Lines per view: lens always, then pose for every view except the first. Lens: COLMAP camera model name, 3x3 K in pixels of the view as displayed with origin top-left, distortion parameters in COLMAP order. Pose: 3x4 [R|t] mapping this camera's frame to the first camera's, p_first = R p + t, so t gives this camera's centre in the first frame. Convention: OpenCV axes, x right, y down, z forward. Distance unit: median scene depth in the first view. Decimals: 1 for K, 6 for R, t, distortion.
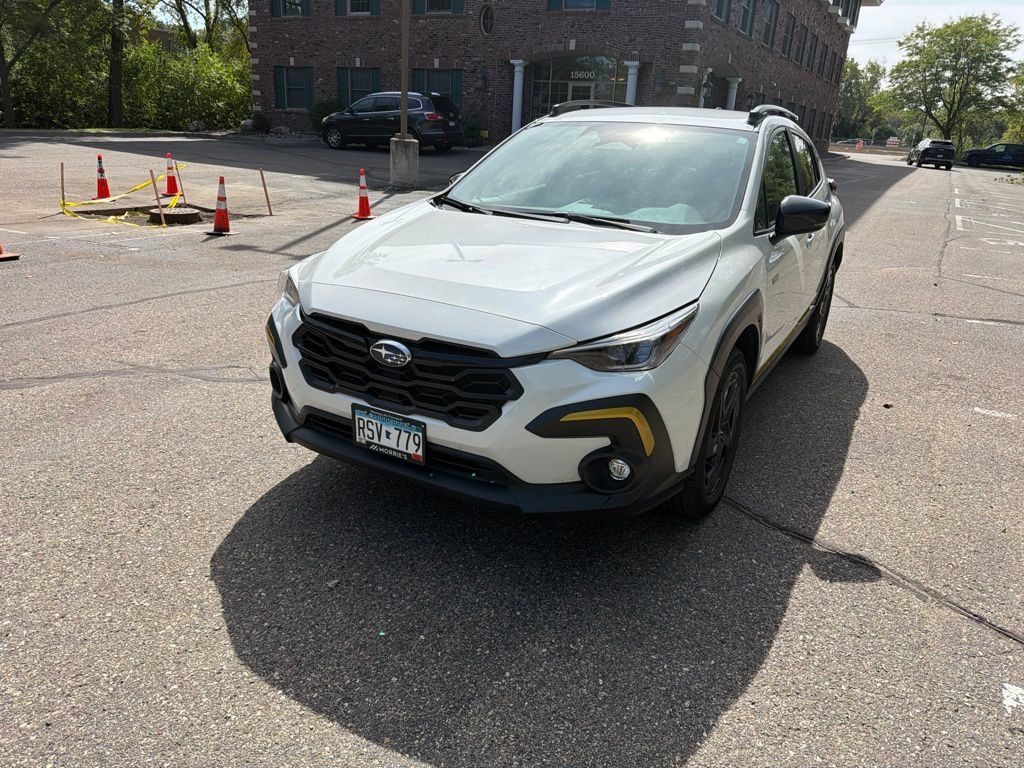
lens RADIAL K [[722.8, 0, 515.9], [0, 722.8, 384.1], [0, 0, 1]] dist [0.026087, -0.033022]
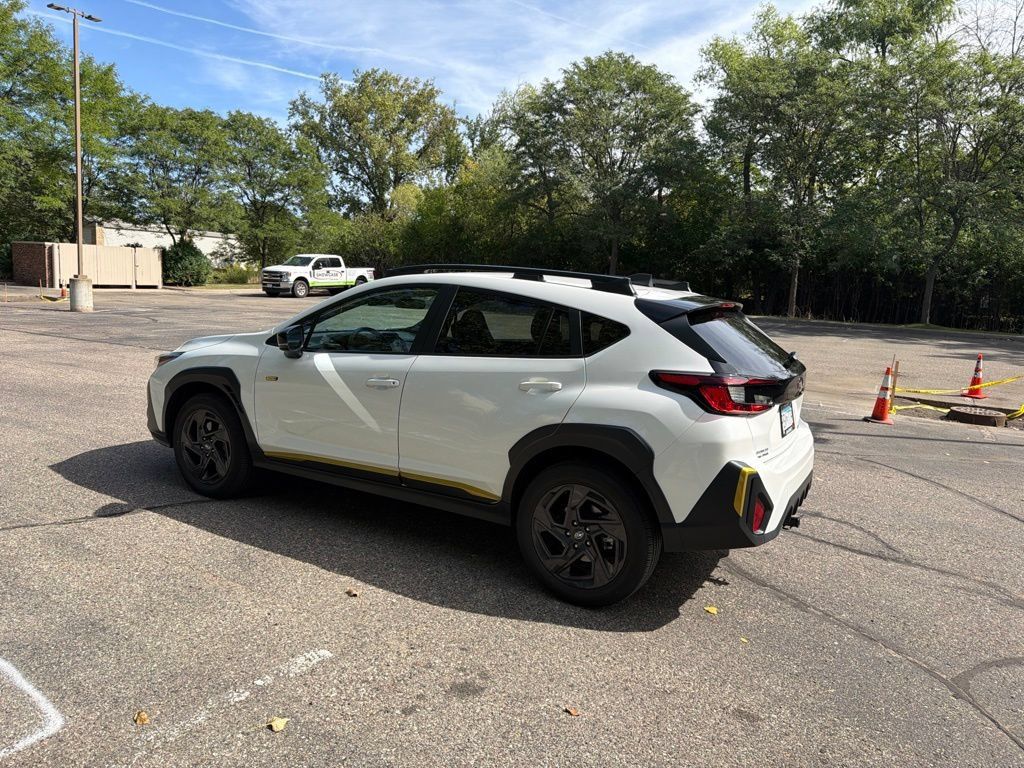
lens RADIAL K [[722.8, 0, 513.8], [0, 722.8, 371.4], [0, 0, 1]] dist [0.026087, -0.033022]
pose [[-0.008537, 0.084570, -0.996381, 1.848295], [-0.388923, 0.917683, 0.081223, -0.480068], [0.921231, 0.388209, 0.025057, 1.483482]]
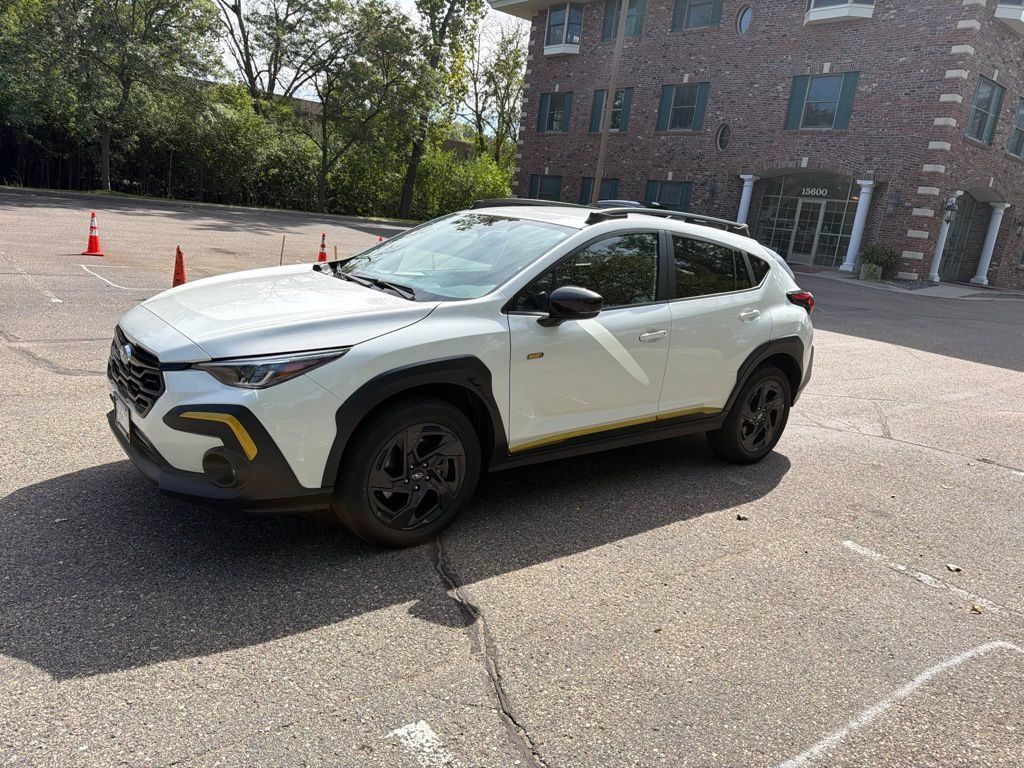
lens RADIAL K [[722.8, 0, 518.9], [0, 722.8, 383.9], [0, 0, 1]] dist [0.026087, -0.033022]
pose [[0.929770, 0.135999, -0.342099, 0.761770], [-0.181439, 0.977846, -0.104388, 0.014731], [0.320323, 0.159127, 0.933848, -0.010080]]
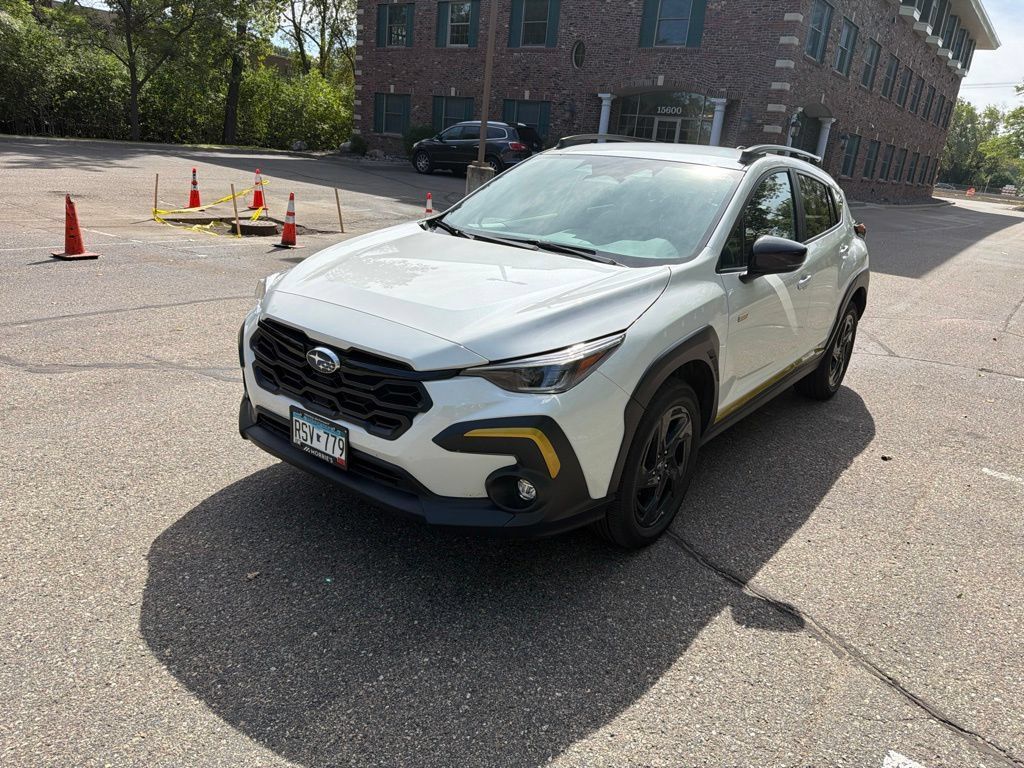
lens RADIAL K [[722.8, 0, 516.8], [0, 722.8, 375.8], [0, 0, 1]] dist [0.026087, -0.033022]
pose [[0.991027, 0.073575, -0.111594, 0.179216], [-0.078789, 0.995961, -0.043050, 0.002208], [0.107976, 0.051457, 0.992821, -0.015640]]
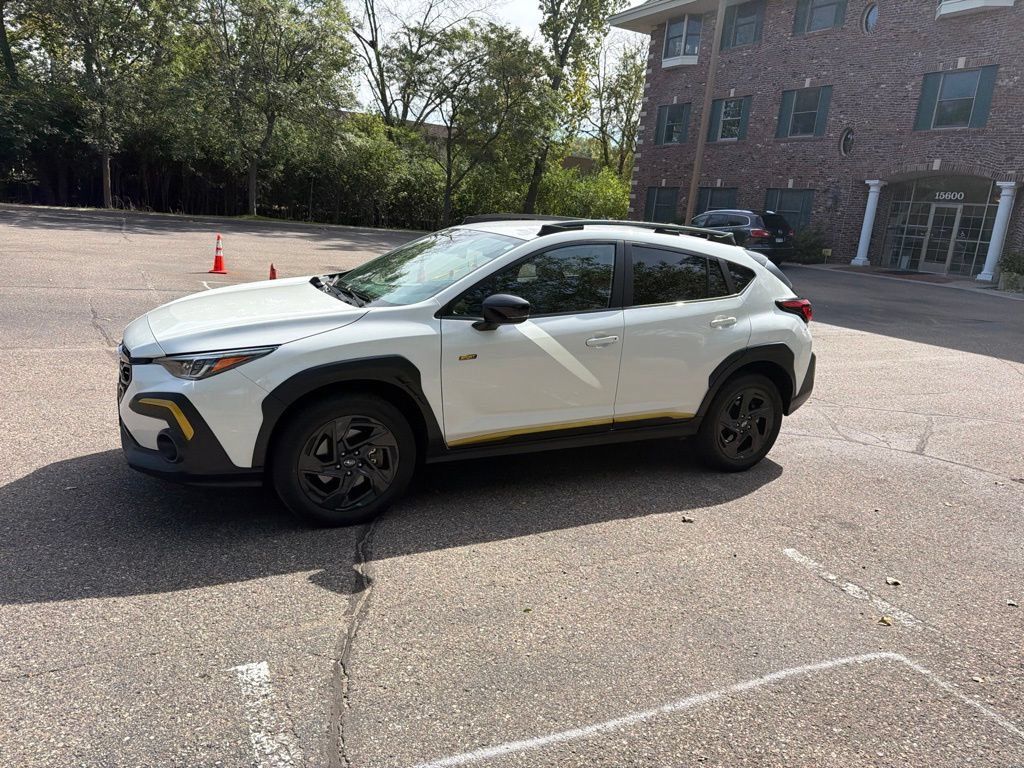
lens RADIAL K [[722.8, 0, 516.2], [0, 722.8, 379.8], [0, 0, 1]] dist [0.026087, -0.033022]
pose [[0.845956, 0.141148, -0.514234, 1.108665], [-0.217331, 0.971868, -0.090767, -0.021114], [0.486956, 0.188544, 0.852834, 0.048220]]
